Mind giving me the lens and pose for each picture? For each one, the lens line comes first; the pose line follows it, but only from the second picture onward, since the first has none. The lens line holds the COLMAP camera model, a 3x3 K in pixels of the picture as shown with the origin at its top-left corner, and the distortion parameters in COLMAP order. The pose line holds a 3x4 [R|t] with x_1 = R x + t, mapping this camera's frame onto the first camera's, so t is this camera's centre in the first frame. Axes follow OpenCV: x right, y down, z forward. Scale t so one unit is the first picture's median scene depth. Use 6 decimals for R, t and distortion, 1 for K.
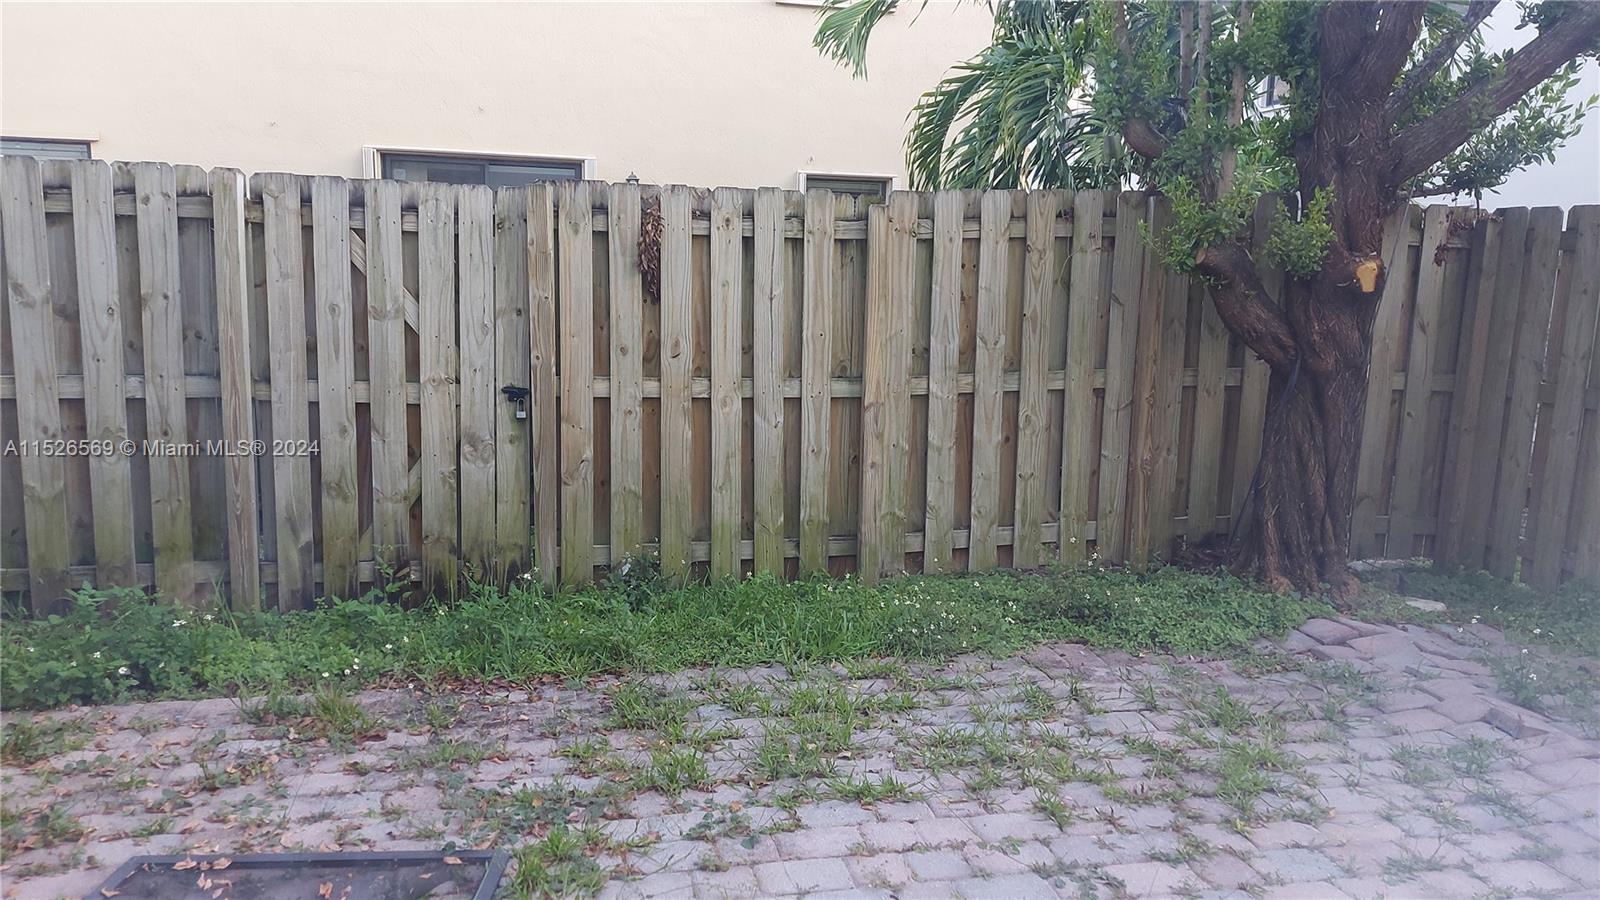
lens RADIAL K [[1137.9, 0, 803.7], [0, 1137.9, 460.9], [0, 0, 1]] dist [0.115235, -0.143541]
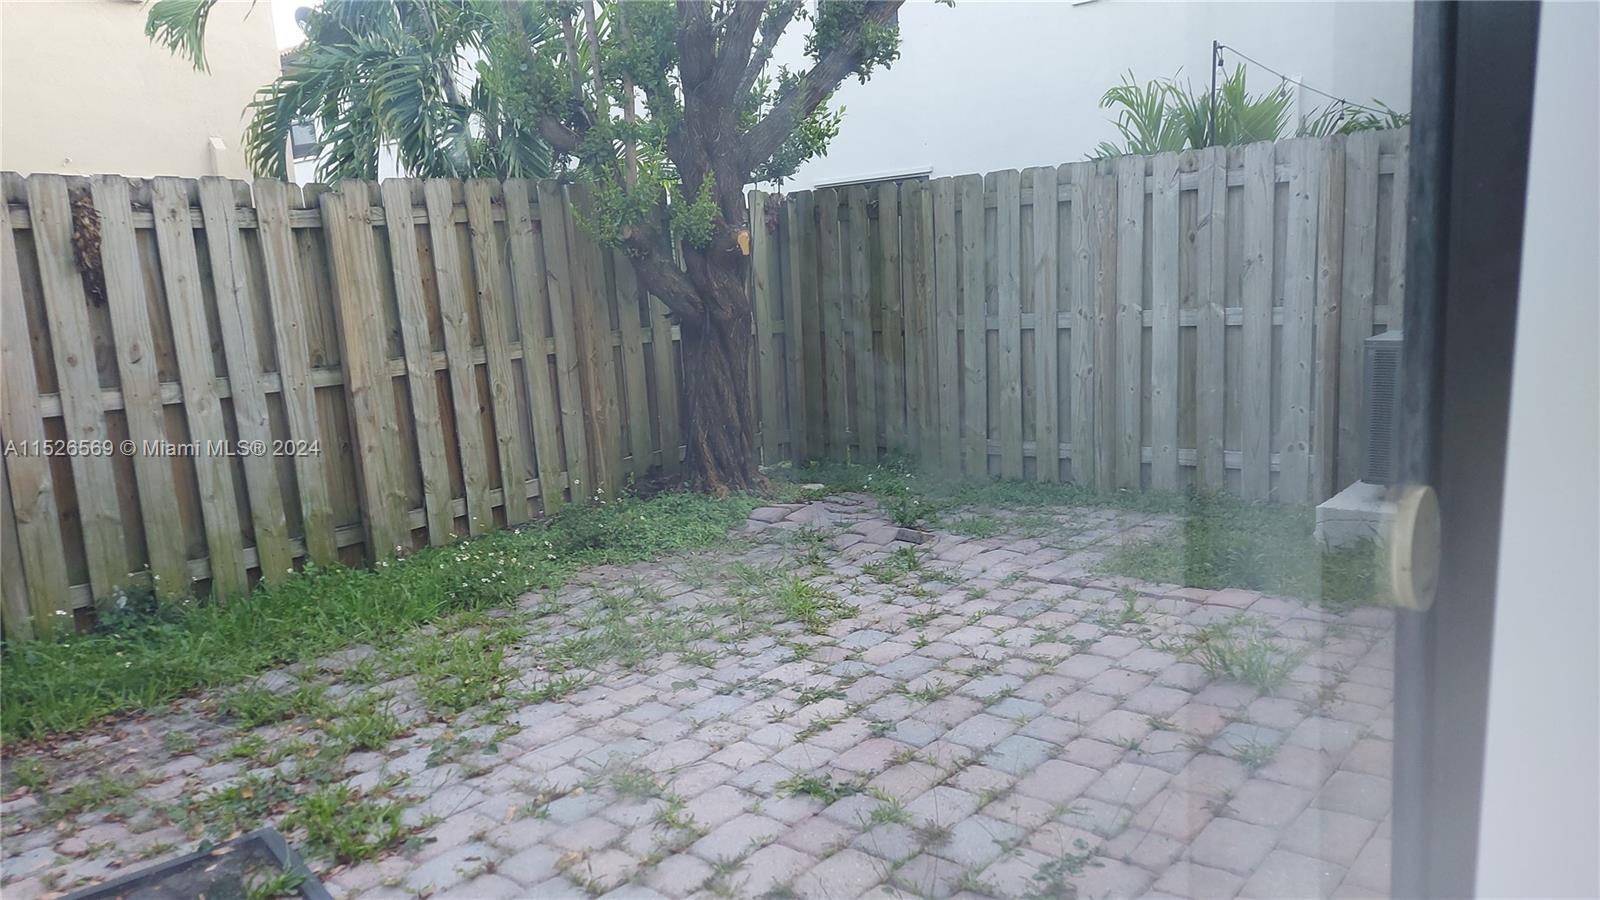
lens RADIAL K [[1137.9, 0, 803.7], [0, 1137.9, 460.9], [0, 0, 1]] dist [0.115235, -0.143541]
pose [[0.789341, -0.163420, 0.591806, -0.253876], [0.170297, 0.984379, 0.044685, 0.035367], [-0.589864, 0.065512, 0.804841, -0.055261]]
